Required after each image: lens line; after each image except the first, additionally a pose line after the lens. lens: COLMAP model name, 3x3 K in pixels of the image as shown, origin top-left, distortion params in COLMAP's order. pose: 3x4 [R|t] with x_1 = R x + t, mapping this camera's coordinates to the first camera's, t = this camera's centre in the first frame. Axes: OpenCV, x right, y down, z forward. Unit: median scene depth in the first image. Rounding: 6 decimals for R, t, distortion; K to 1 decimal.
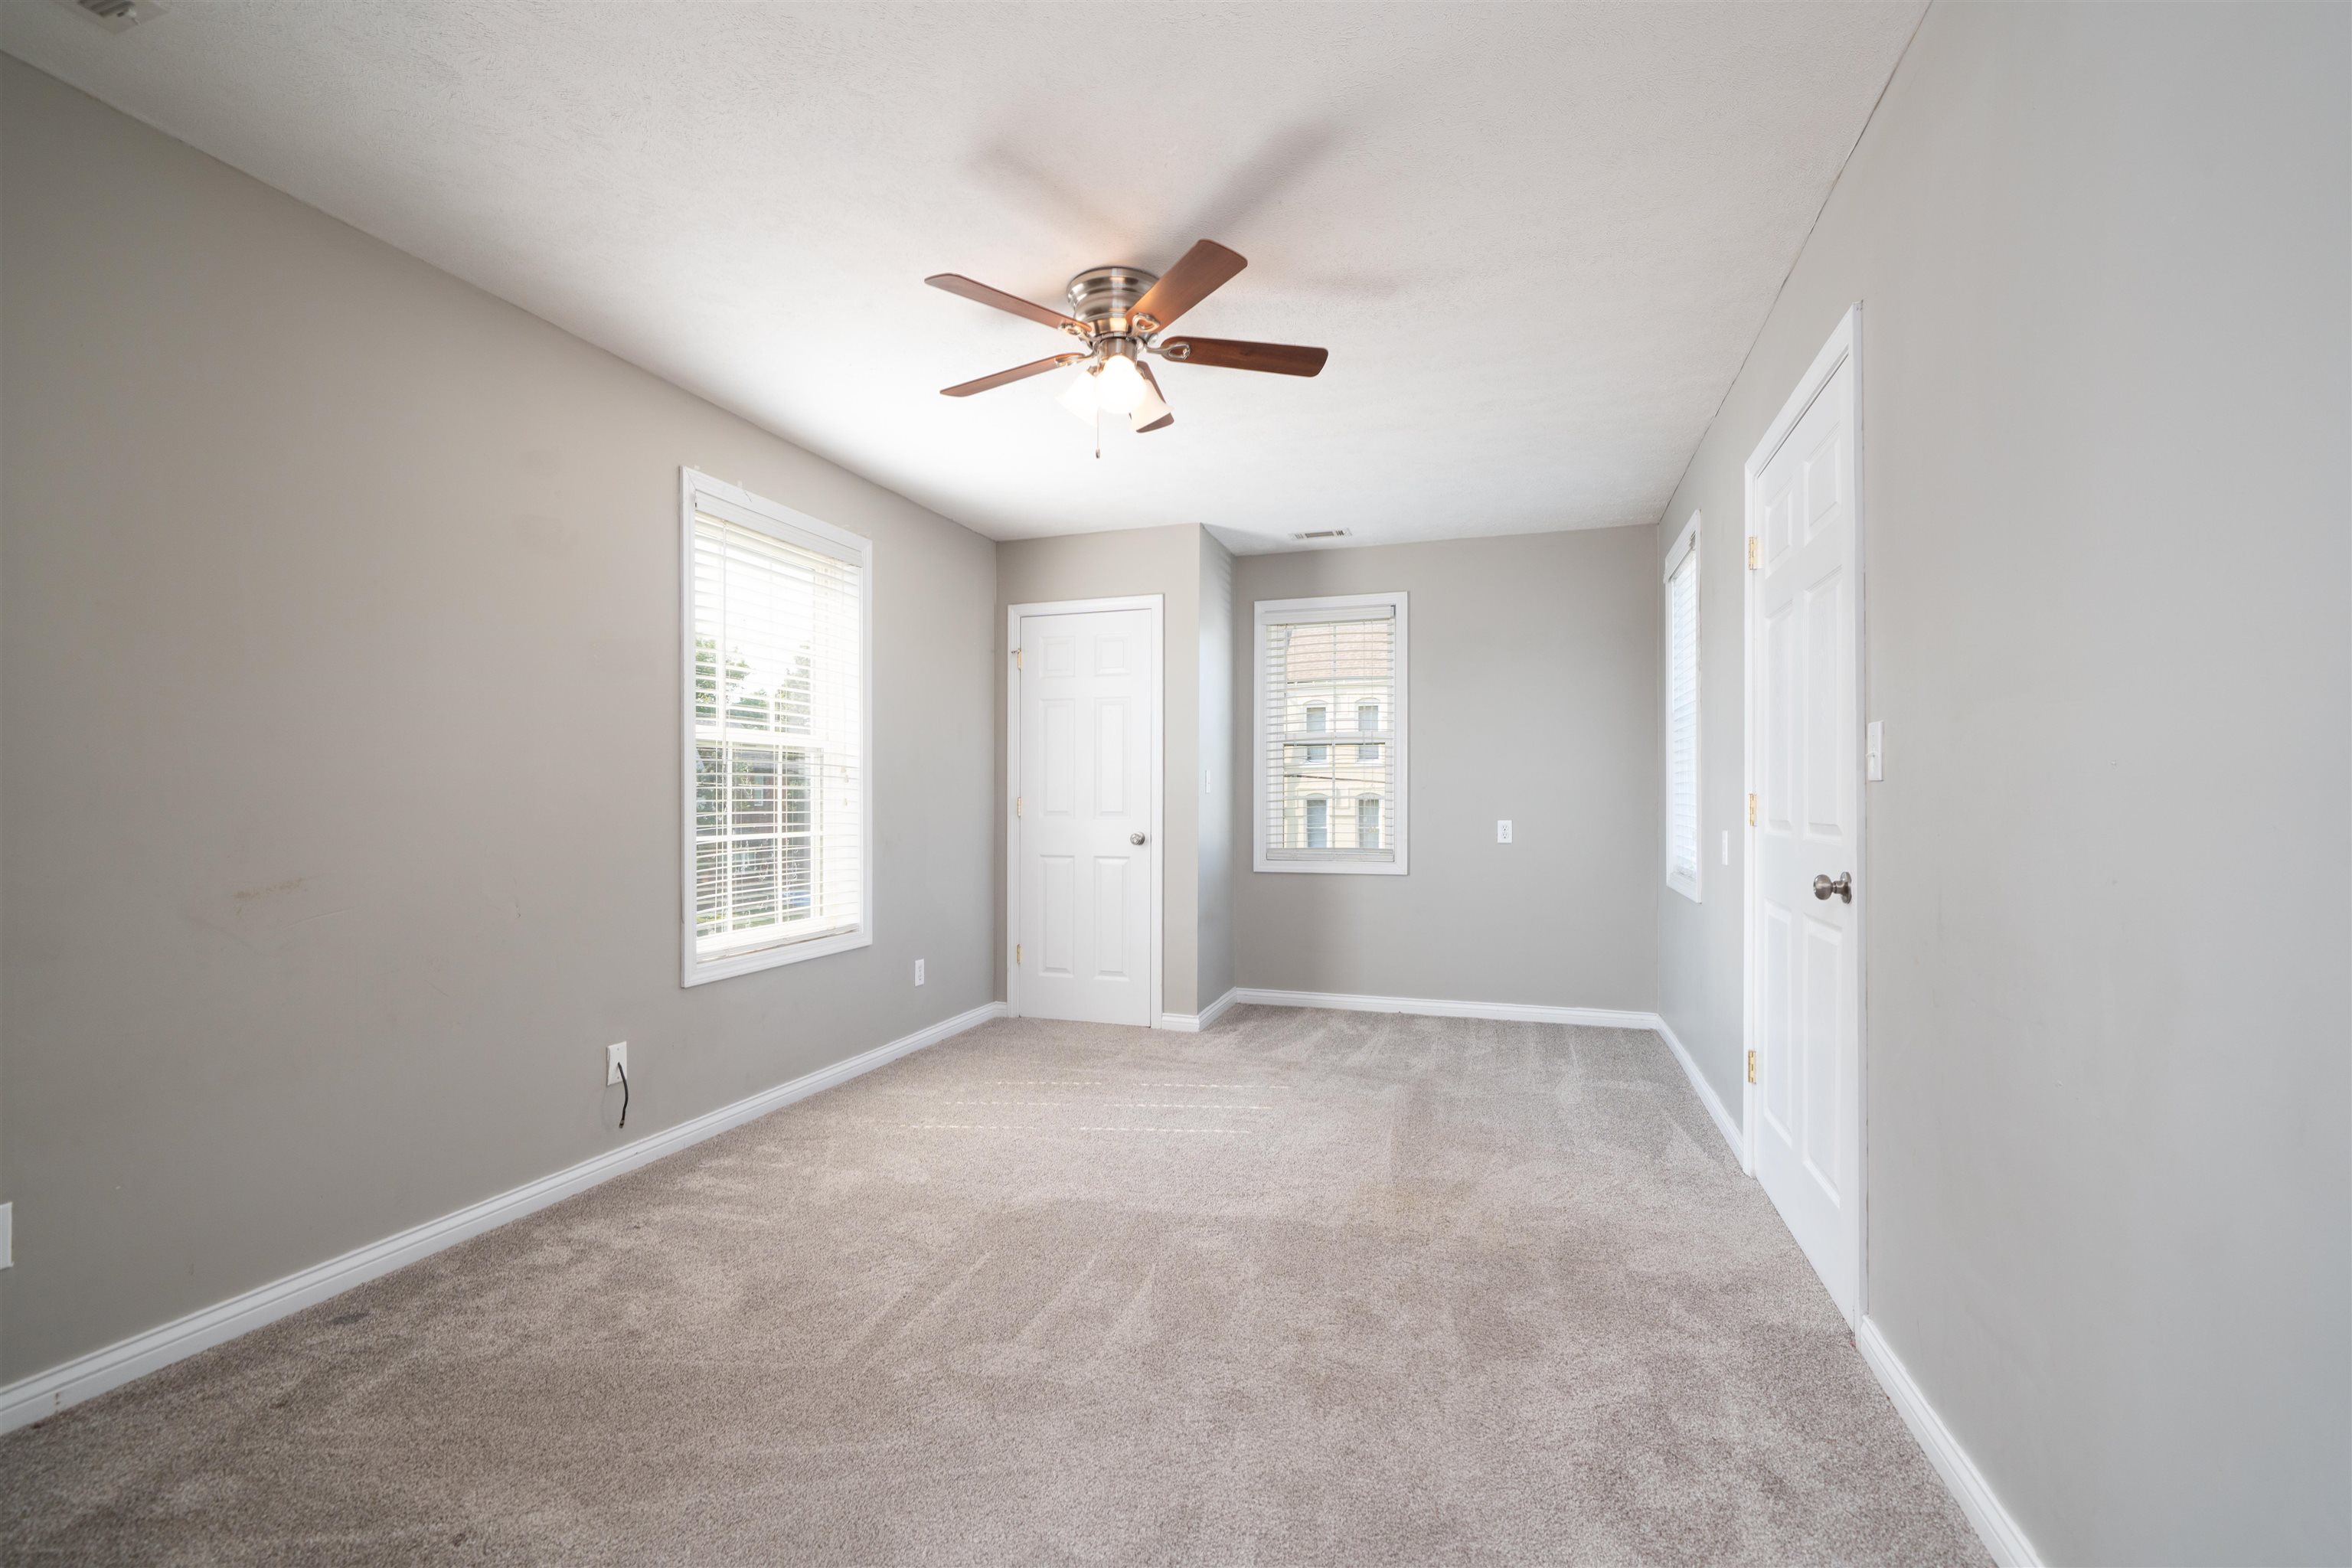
lens RADIAL K [[1020.2, 0, 1176.0], [0, 1020.2, 784.0], [0, 0, 1]] dist [0.000603, -0.000462]
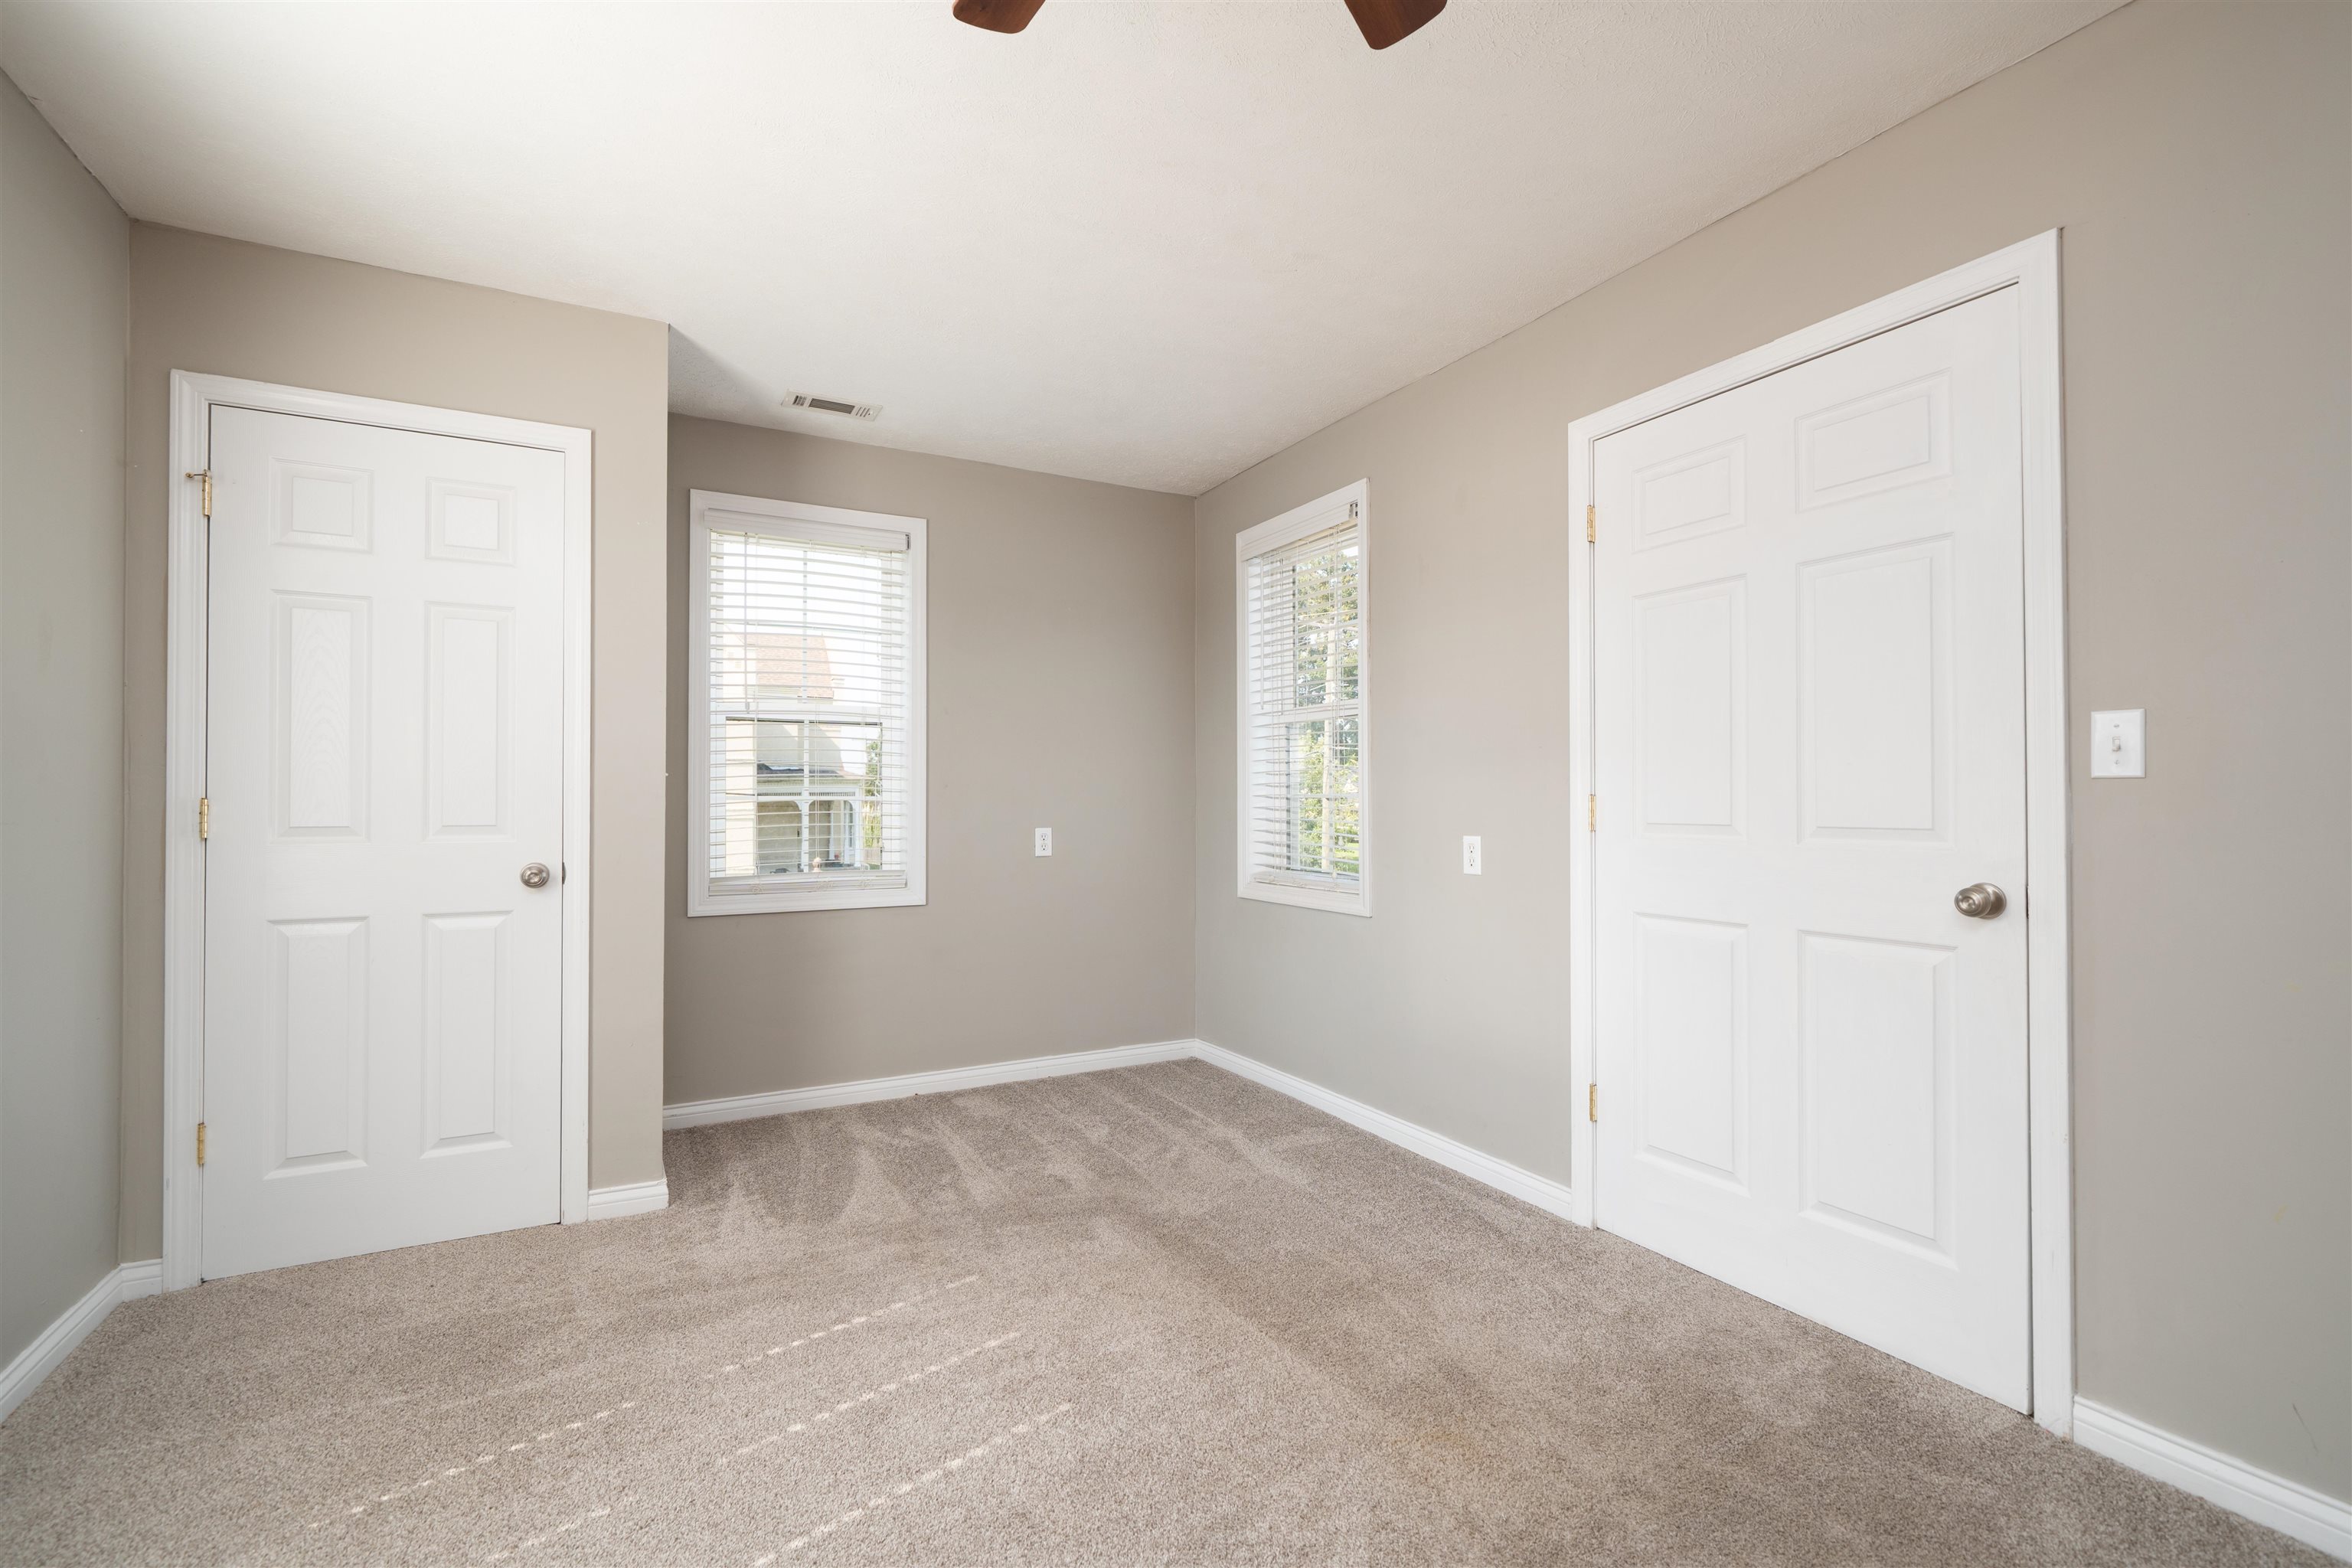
lens RADIAL K [[1020.2, 0, 1176.0], [0, 1020.2, 784.0], [0, 0, 1]] dist [0.000603, -0.000462]
pose [[0.688377, 0.012801, 0.725240, -0.225519], [-0.009166, 0.999918, -0.008949, 0.009226], [-0.725295, -0.000488, 0.688438, 0.452892]]
